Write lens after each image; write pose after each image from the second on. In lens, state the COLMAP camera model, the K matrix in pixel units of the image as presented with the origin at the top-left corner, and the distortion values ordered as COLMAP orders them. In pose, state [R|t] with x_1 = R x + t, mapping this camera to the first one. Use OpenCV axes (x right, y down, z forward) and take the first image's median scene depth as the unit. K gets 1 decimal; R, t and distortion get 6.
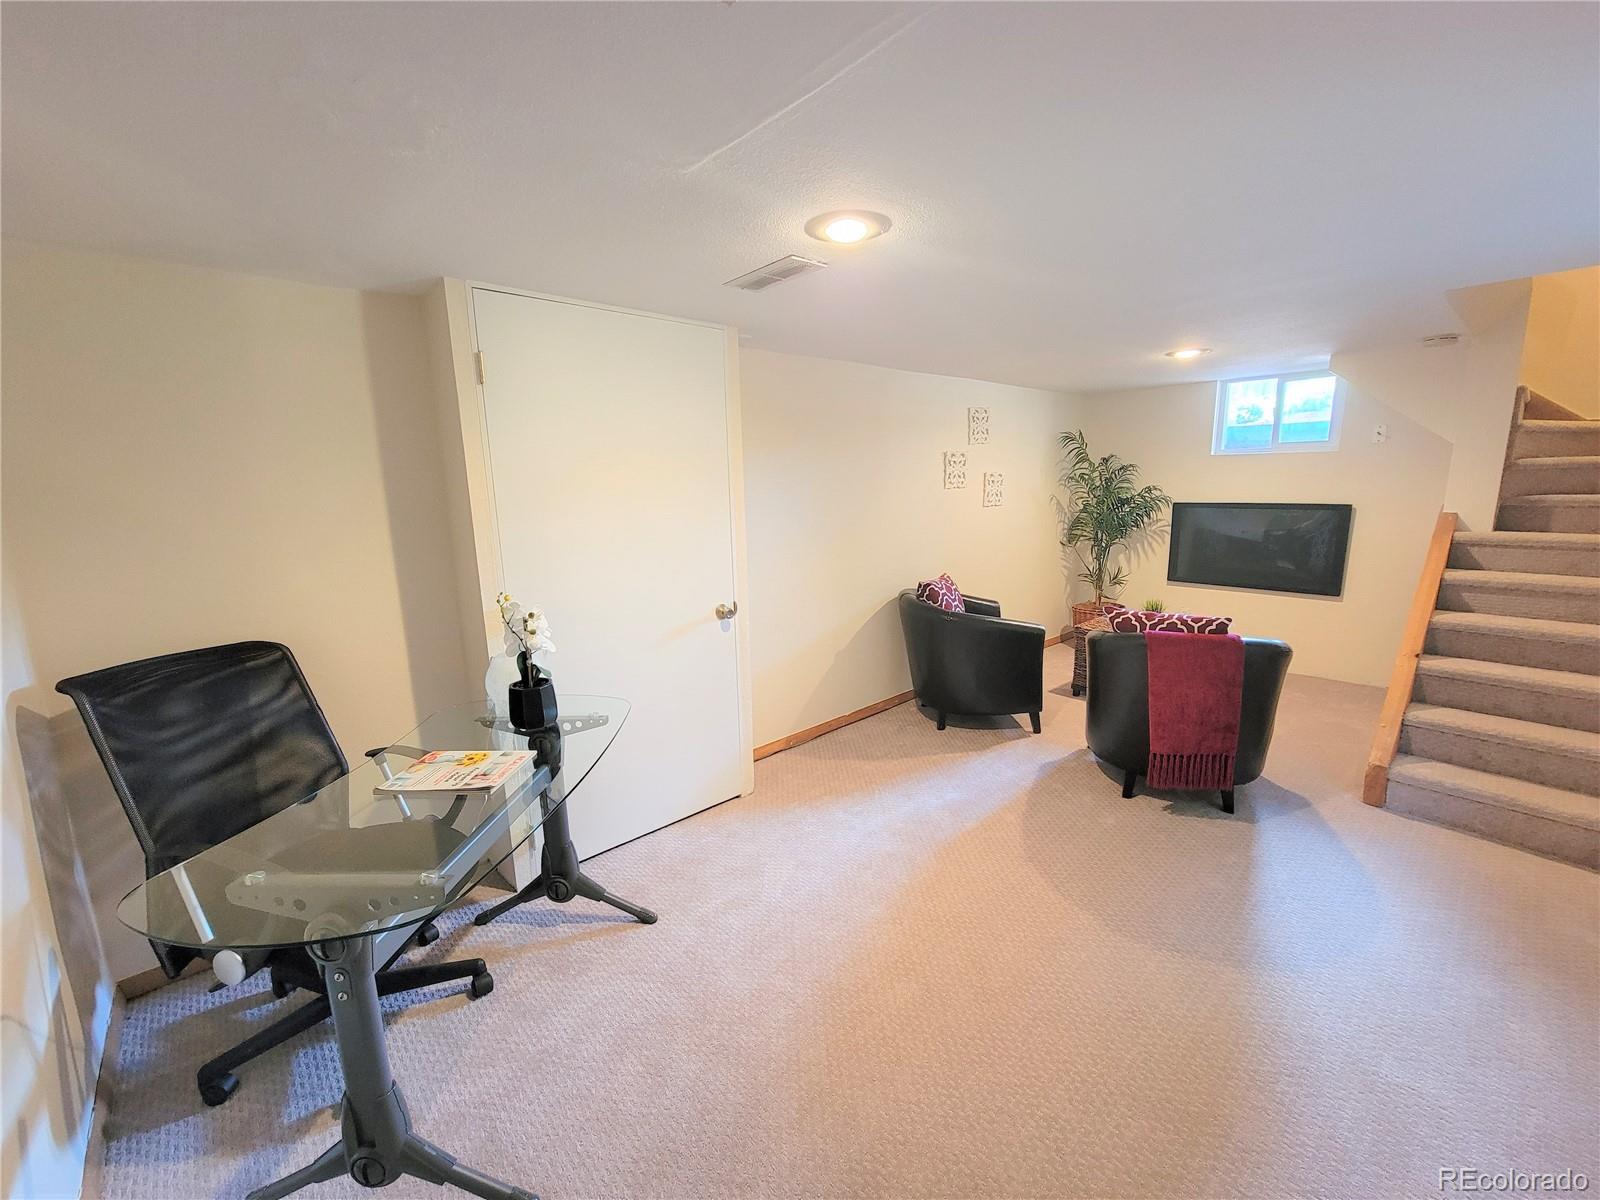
lens RADIAL K [[648.2, 0, 803.2], [0, 648.2, 600.5], [0, 0, 1]] dist [-0.000308, 0.001076]
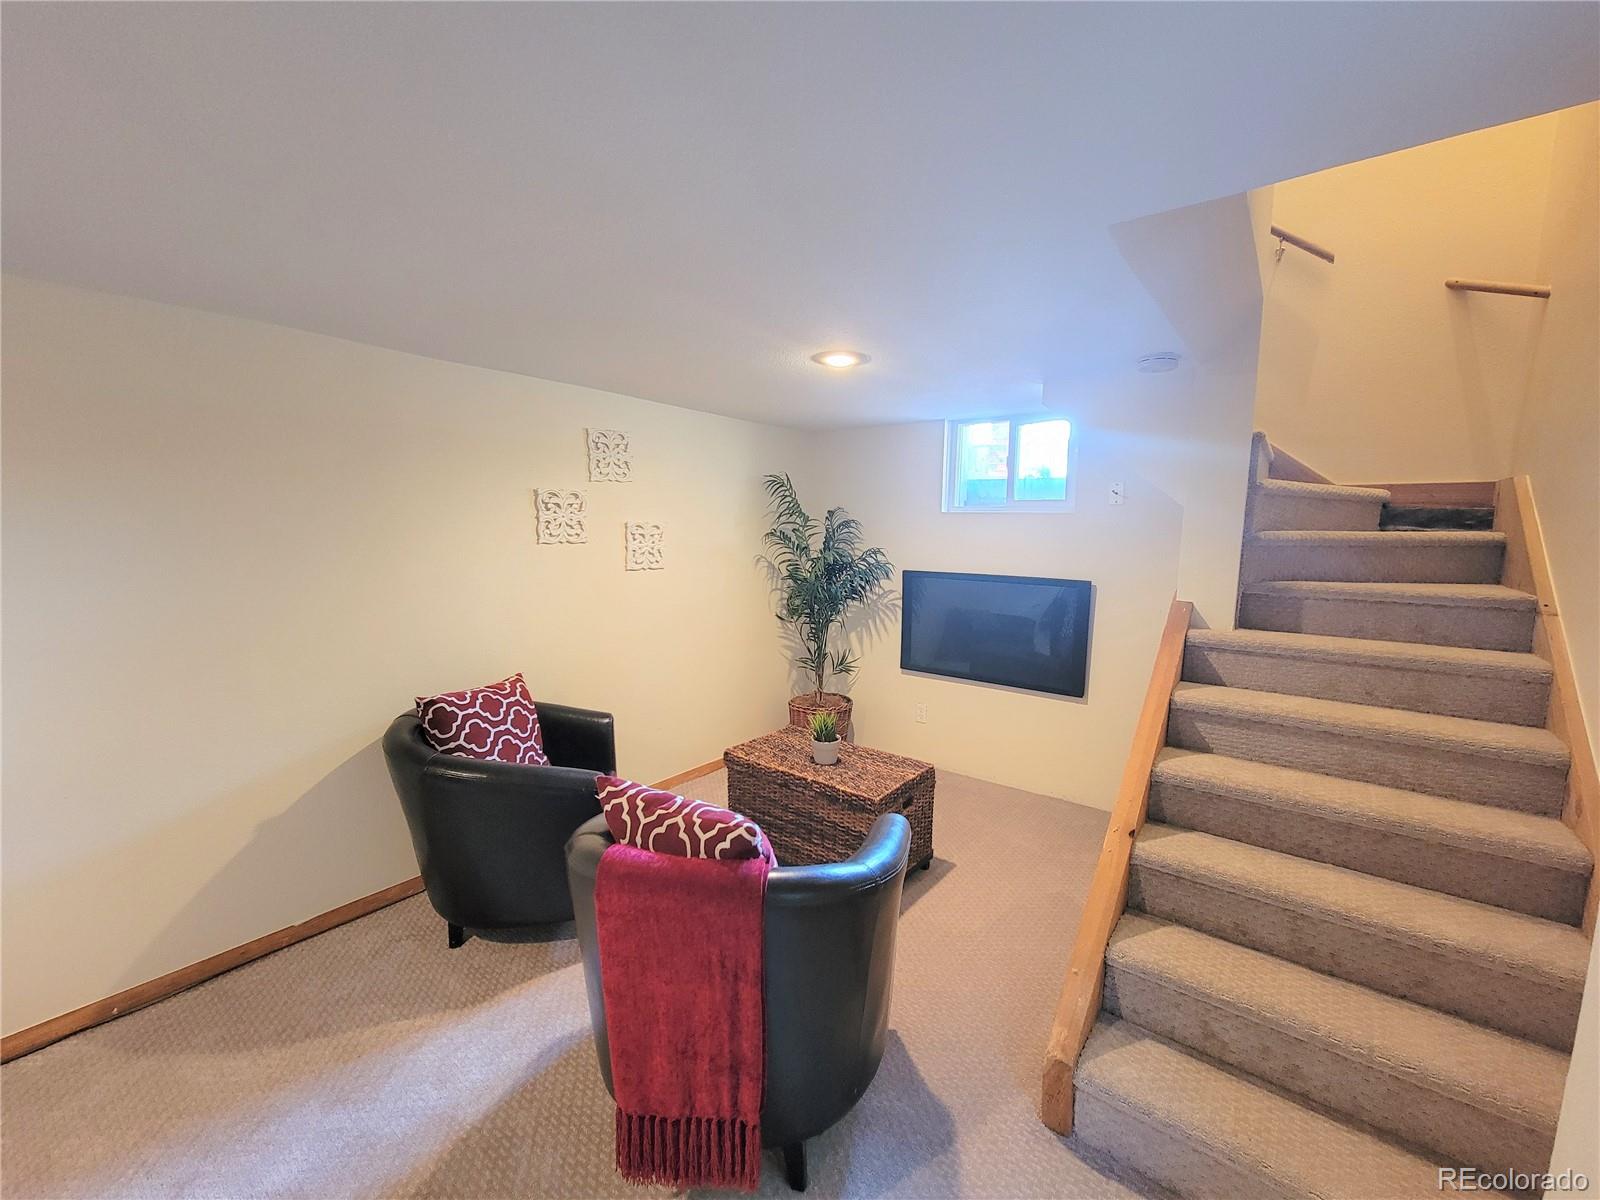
lens RADIAL K [[648.2, 0, 797.5], [0, 648.2, 600.3], [0, 0, 1]] dist [-0.000308, 0.001076]
pose [[0.984203, 0.018052, 0.176118, 0.449964], [-0.005087, 0.997261, -0.073791, -0.081779], [-0.176968, 0.071730, 0.981599, 0.371429]]
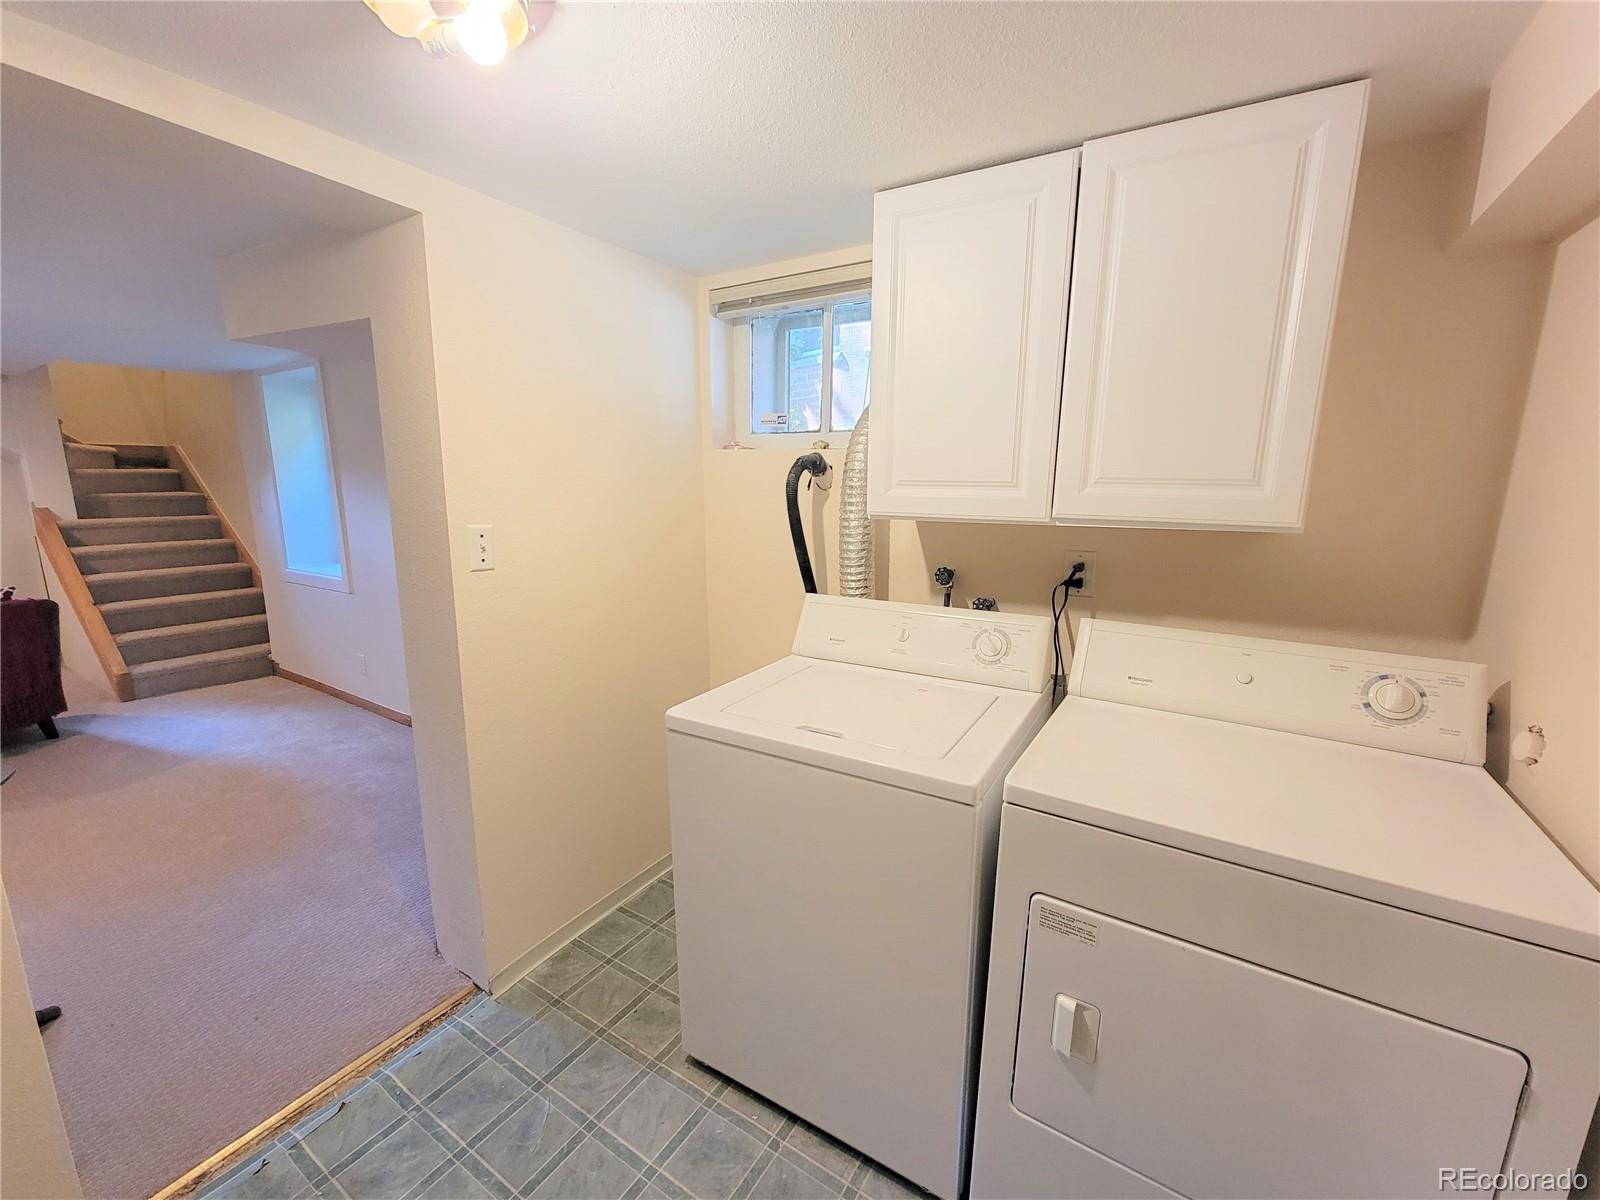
lens RADIAL K [[648.2, 0, 810.5], [0, 648.2, 601.7], [0, 0, 1]] dist [-0.000308, 0.001076]
pose [[-0.284061, -0.158905, 0.945547, -0.757008], [0.175056, 0.960999, 0.214093, 0.043310], [-0.942690, 0.226339, -0.245165, -0.124803]]
